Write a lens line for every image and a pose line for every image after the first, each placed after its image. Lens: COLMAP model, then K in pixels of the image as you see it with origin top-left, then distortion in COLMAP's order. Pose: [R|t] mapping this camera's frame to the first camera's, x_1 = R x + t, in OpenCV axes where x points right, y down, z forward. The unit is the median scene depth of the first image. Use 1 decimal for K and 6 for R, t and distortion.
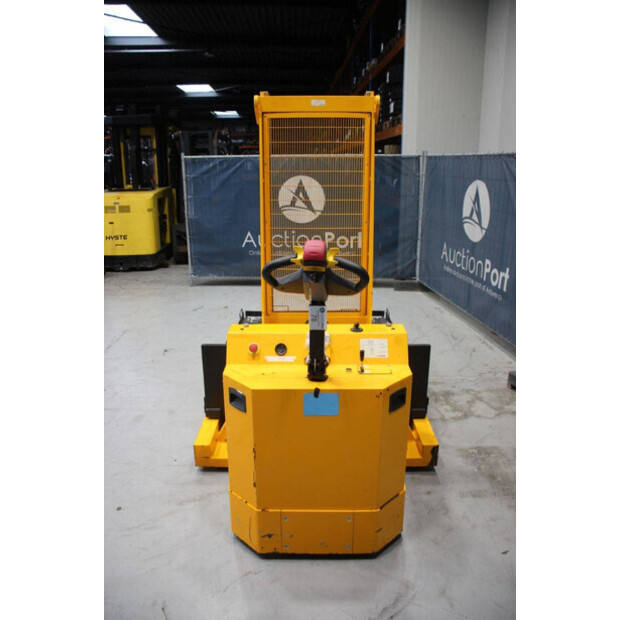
lens RADIAL K [[505.4, 0, 315.1], [0, 505.4, 310.6], [0, 0, 1]] dist [-0.137667, 0.102360]
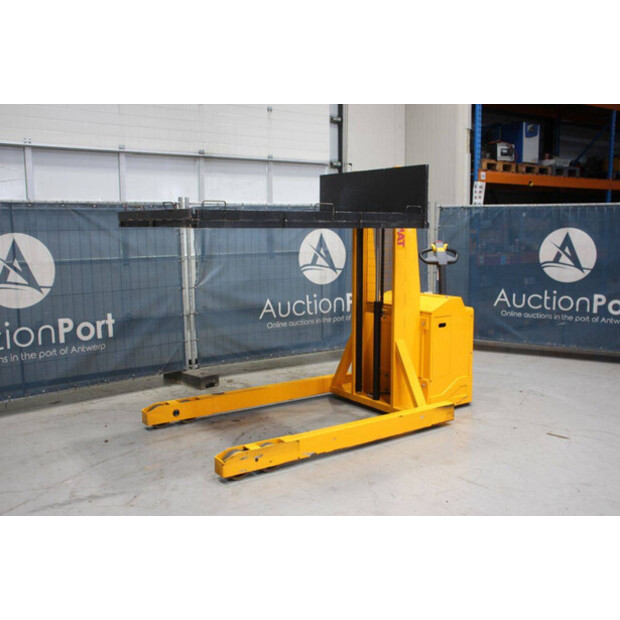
lens RADIAL K [[650.9, 0, 301.7], [0, 650.9, 310.6], [0, 0, 1]] dist [-0.045505, 0.000000]
pose [[-0.557479, -0.103955, 0.823657, -0.823018], [0.240733, 0.929260, 0.280219, -0.327864], [-0.794522, 0.354497, -0.493017, 1.190175]]
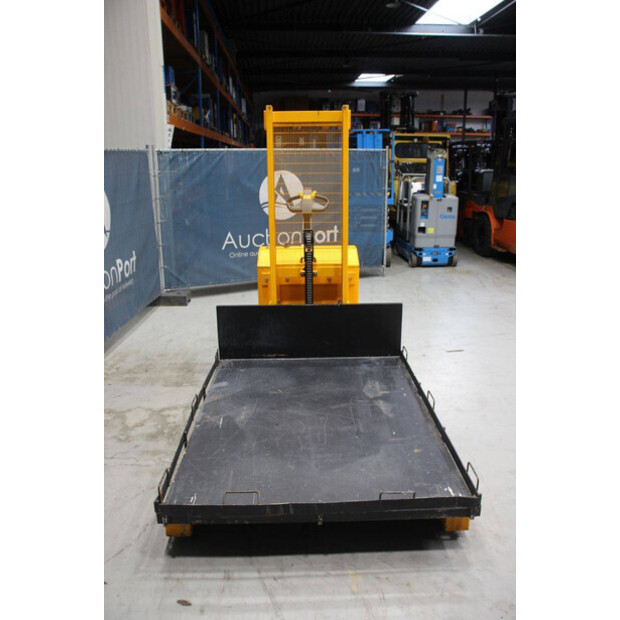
lens RADIAL K [[536.3, 0, 310.9], [0, 536.3, 308.3], [0, 0, 1]] dist [-0.147804, 0.121457]
pose [[-0.999782, 0.011049, -0.017710, 0.013079], [-0.000052, 0.847110, 0.531417, -0.364027], [0.020874, 0.531303, -0.846925, 1.240085]]
